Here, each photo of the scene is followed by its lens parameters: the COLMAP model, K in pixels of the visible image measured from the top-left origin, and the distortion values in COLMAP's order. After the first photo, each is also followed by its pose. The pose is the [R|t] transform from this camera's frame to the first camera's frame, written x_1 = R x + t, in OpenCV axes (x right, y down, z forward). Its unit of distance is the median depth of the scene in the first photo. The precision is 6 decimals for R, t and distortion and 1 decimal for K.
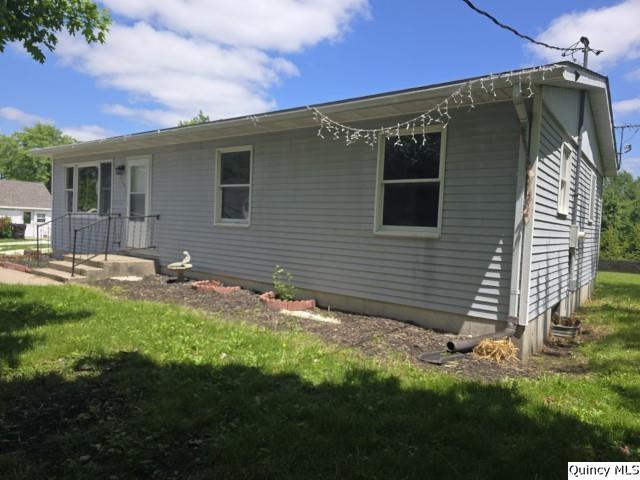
lens RADIAL K [[440.5, 0, 320.6], [0, 440.5, 241.9], [0, 0, 1]] dist [0.027854, -0.003456]
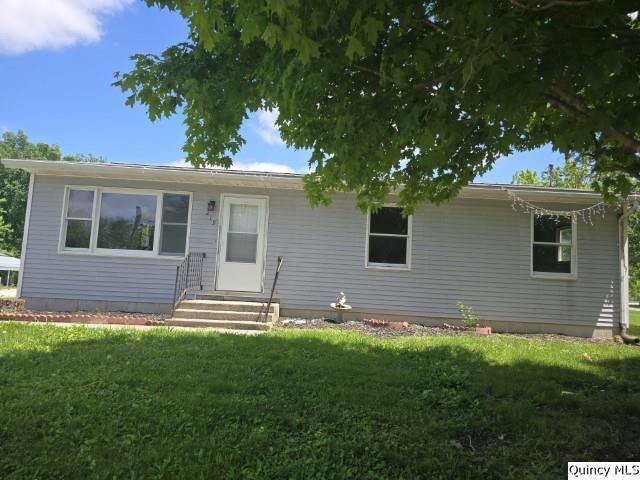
lens RADIAL K [[257.8, 0, 320.8], [0, 257.8, 237.9], [0, 0, 1]] dist [0.004084, 0.000015]
pose [[0.792405, 0.053998, 0.607600, -0.821723], [0.005340, 0.995422, -0.095429, -0.058862], [-0.609972, 0.078863, 0.788489, 0.607397]]
